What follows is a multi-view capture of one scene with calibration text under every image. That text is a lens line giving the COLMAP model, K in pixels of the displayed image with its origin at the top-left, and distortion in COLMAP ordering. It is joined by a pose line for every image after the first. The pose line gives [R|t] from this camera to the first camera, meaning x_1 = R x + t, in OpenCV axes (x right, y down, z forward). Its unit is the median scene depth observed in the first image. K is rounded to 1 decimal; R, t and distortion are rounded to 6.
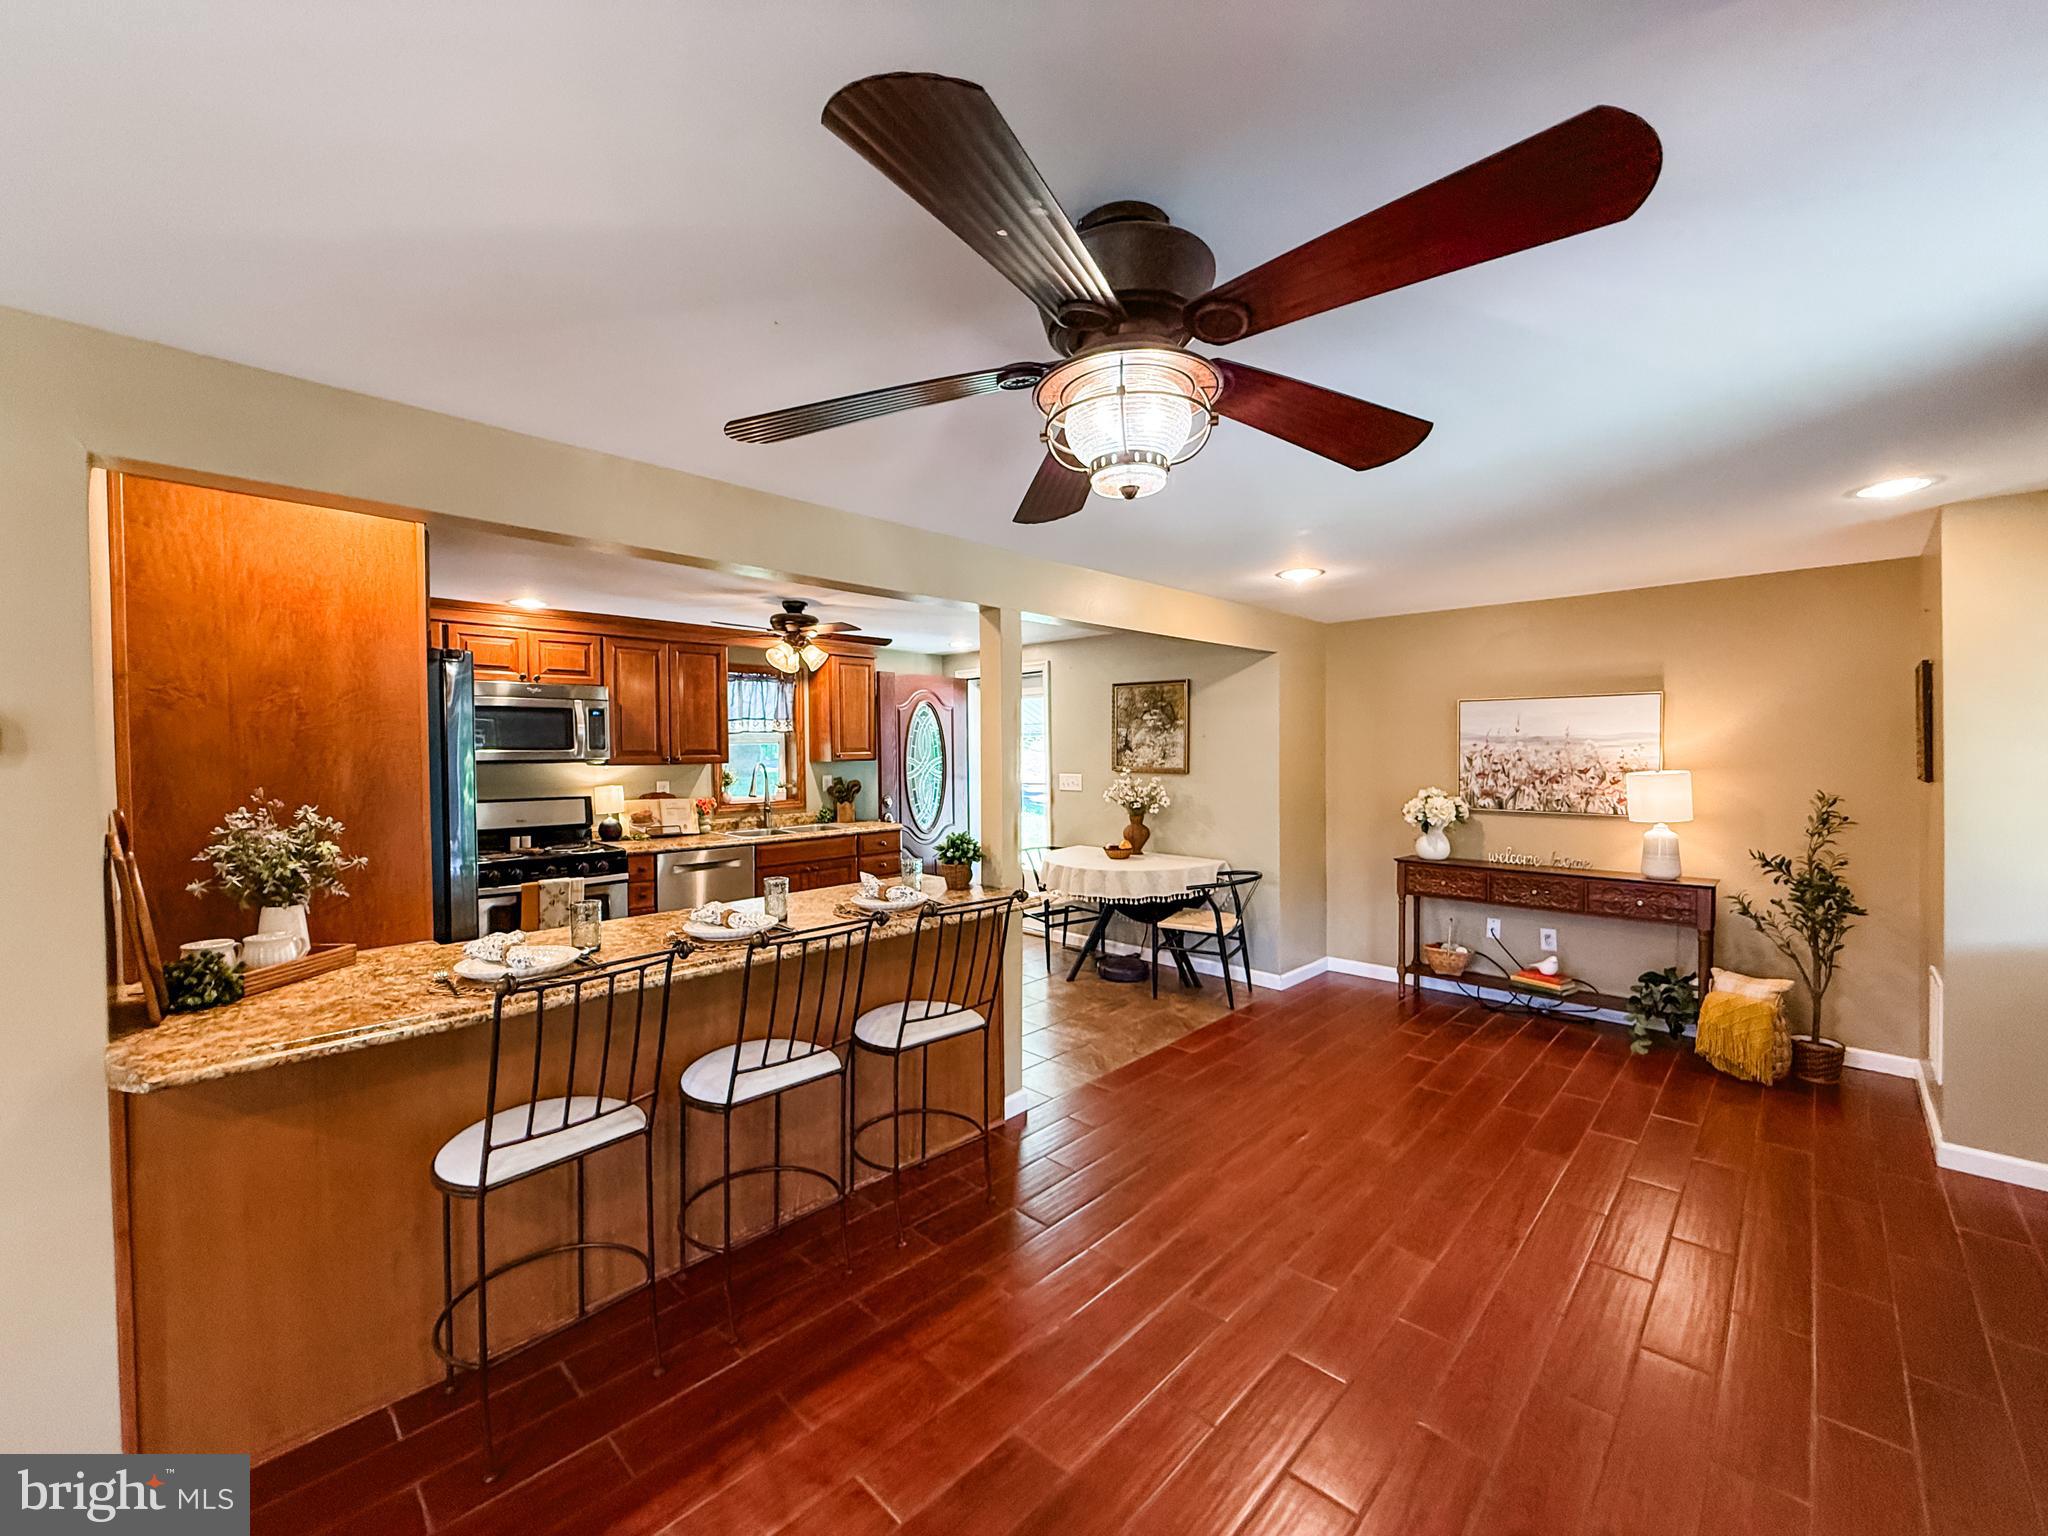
lens RADIAL K [[815.9, 0, 1019.9], [0, 815.9, 765.9], [0, 0, 1]] dist [0.000399, -0.000370]
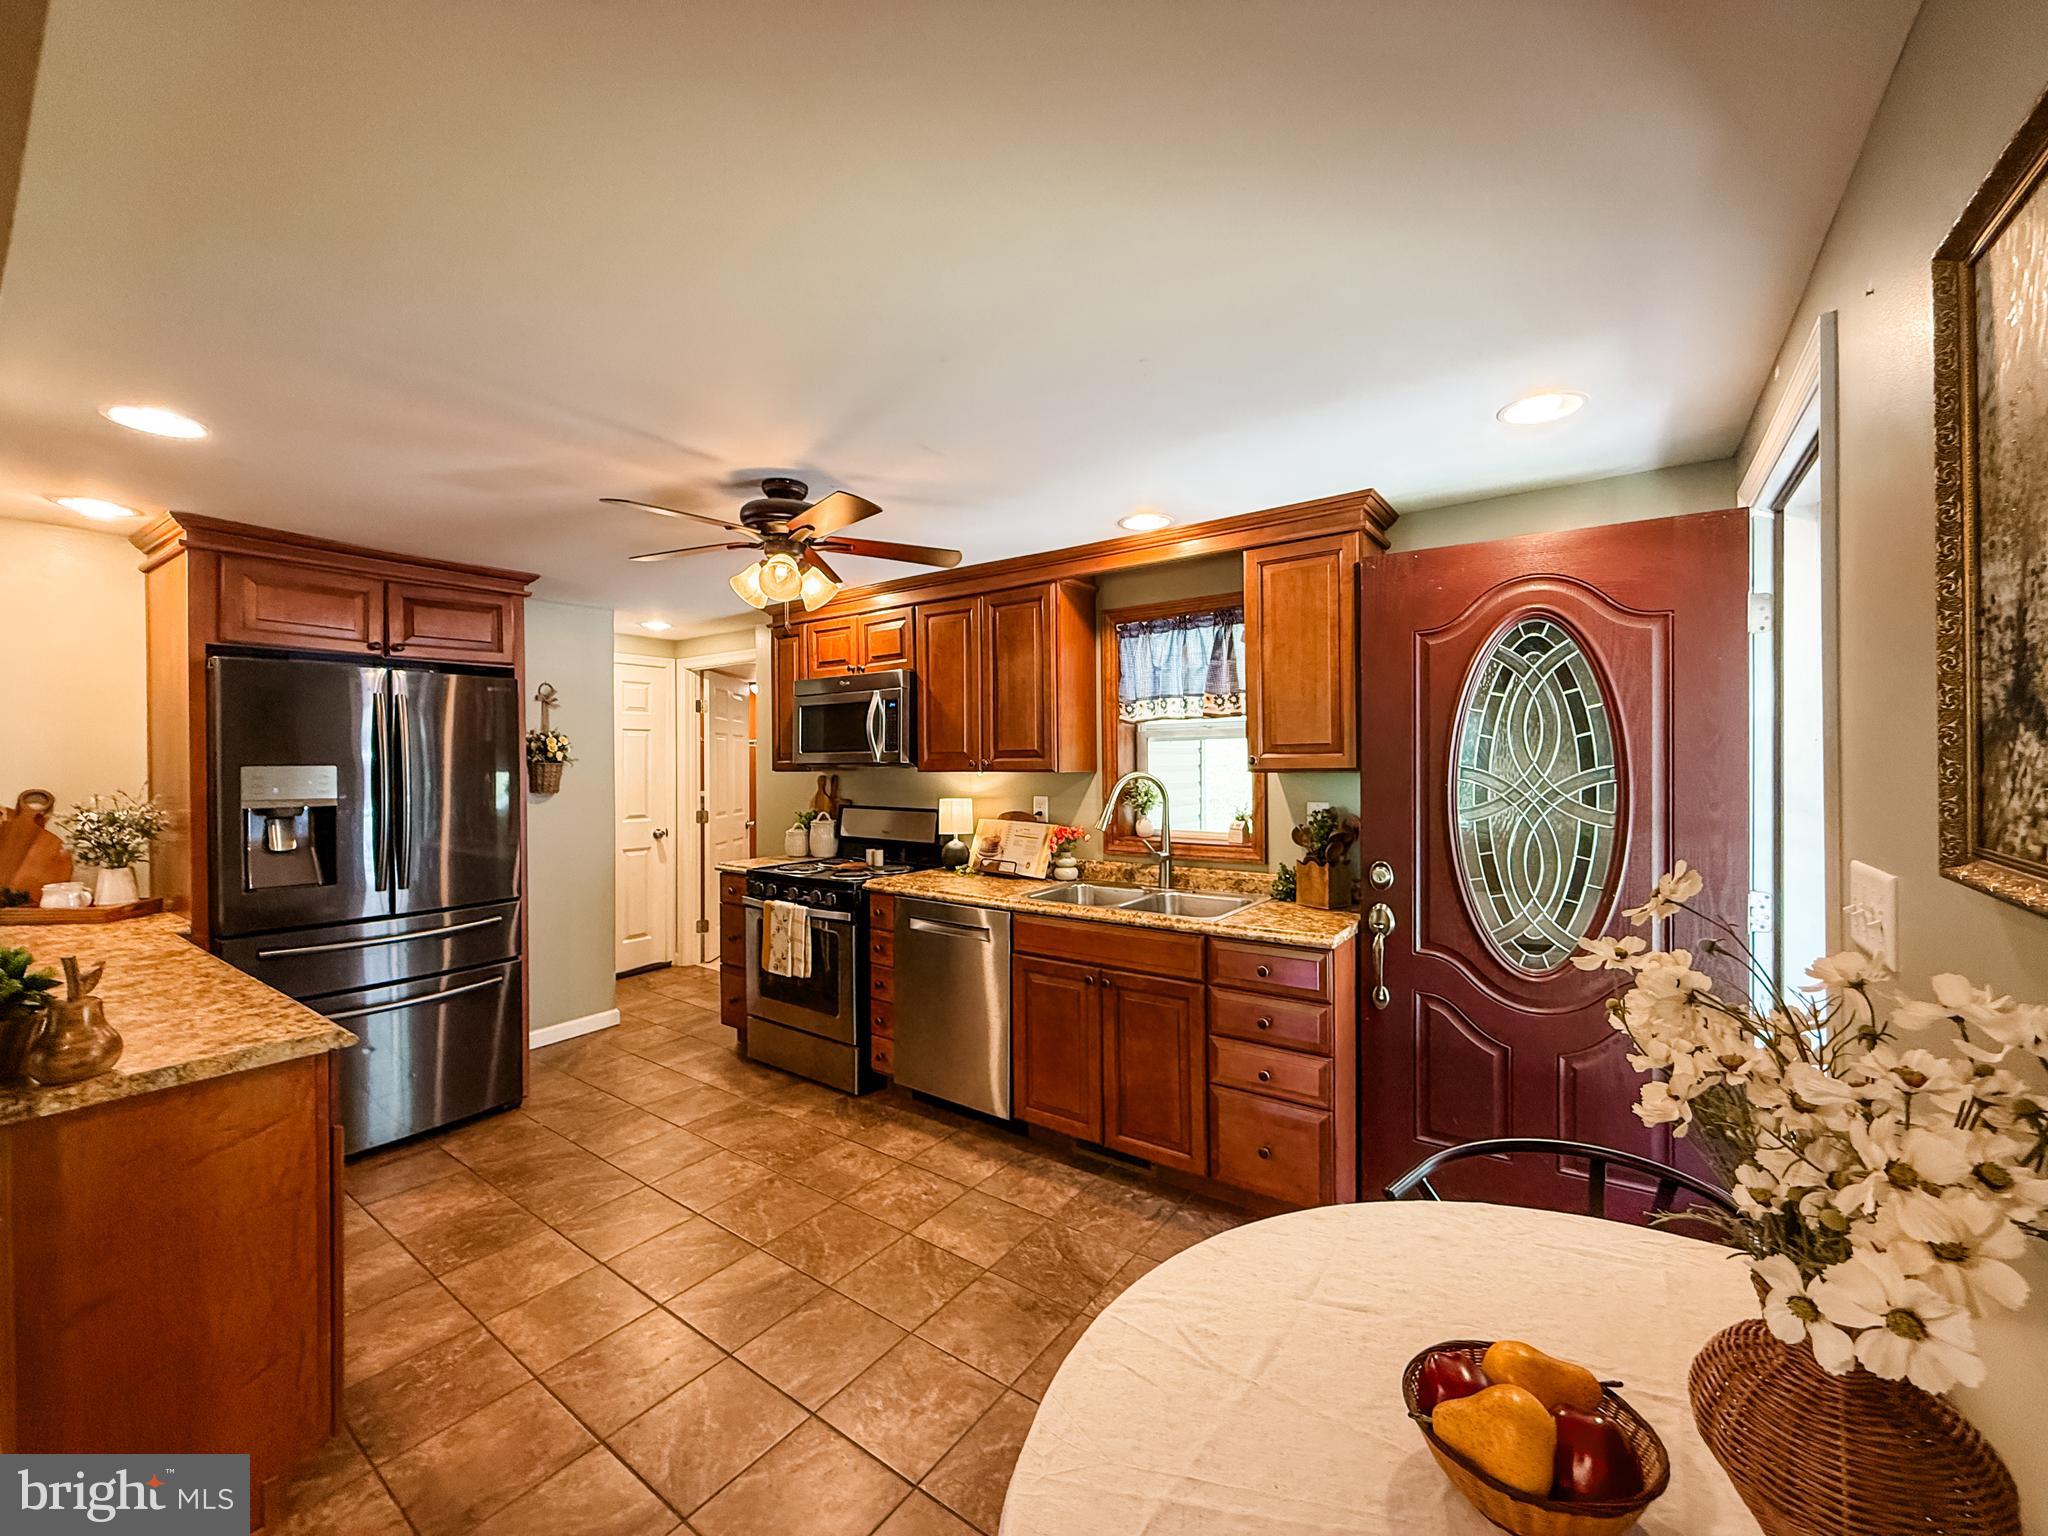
lens RADIAL K [[814.1, 0, 1020.6], [0, 814.1, 766.1], [0, 0, 1]] dist [0.000193, -0.000029]
pose [[0.144489, 0.010742, -0.989448, 0.285739], [-0.016282, 0.999832, 0.008477, -0.014434], [0.989372, 0.014886, 0.144639, 1.029184]]
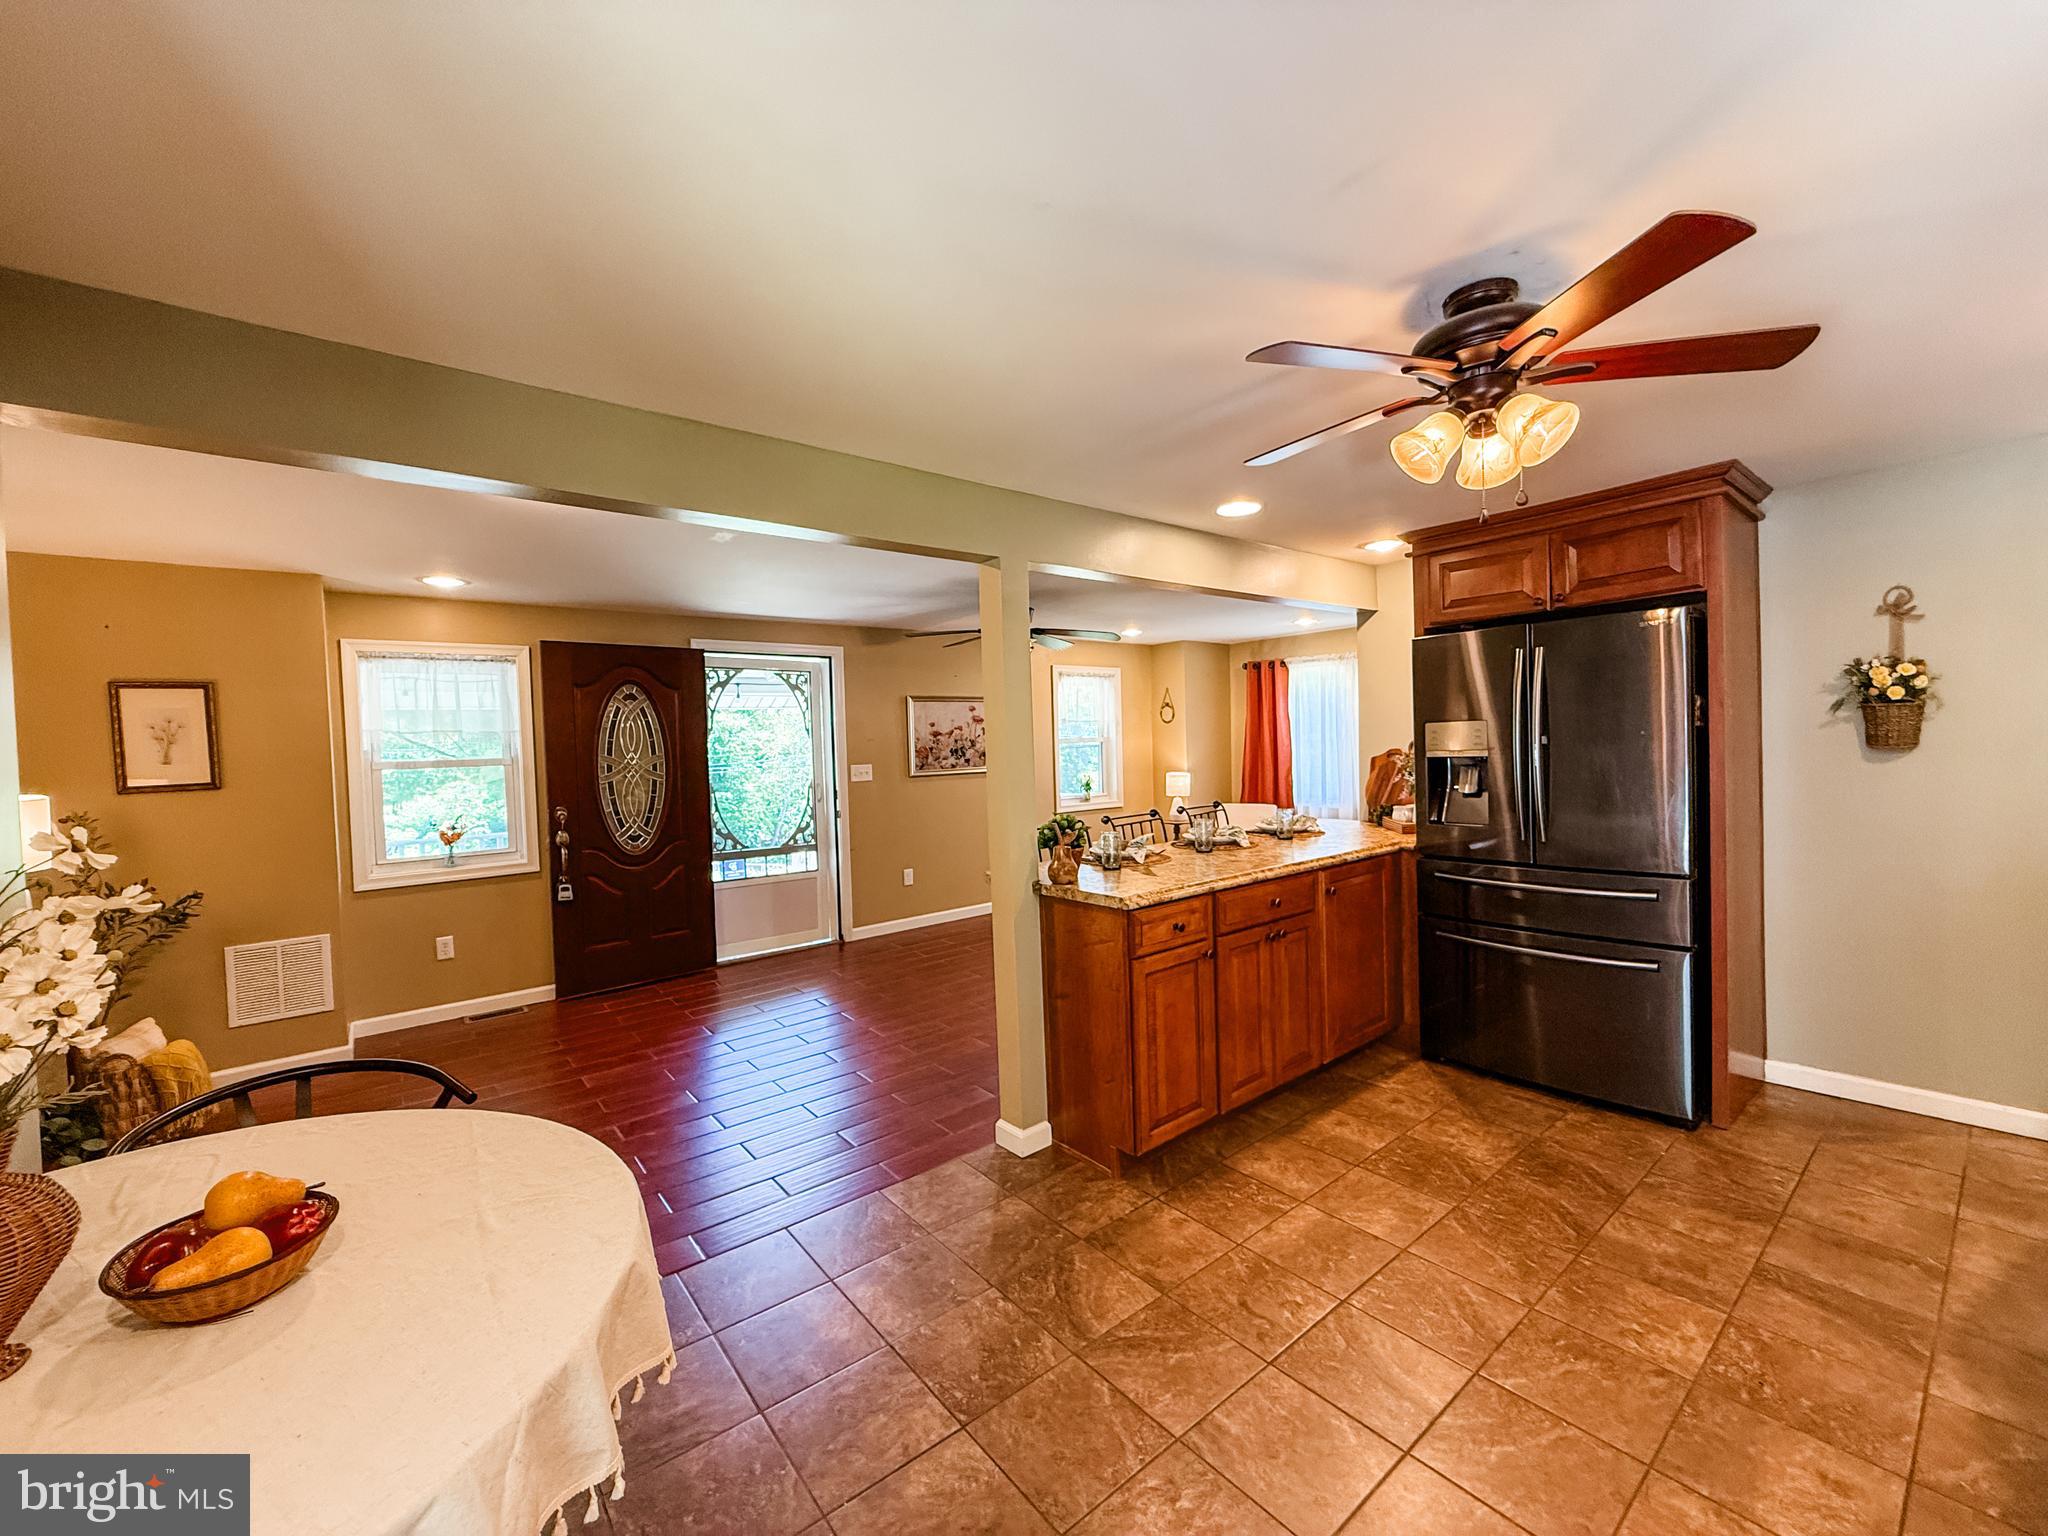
lens RADIAL K [[815.9, 0, 1019.9], [0, 815.9, 765.9], [0, 0, 1]] dist [0.000399, -0.000370]
pose [[-0.991519, 0.036874, 0.124622, -0.100066], [0.042577, 0.998150, 0.043412, -0.009159], [-0.122790, 0.048350, -0.991254, 1.338963]]
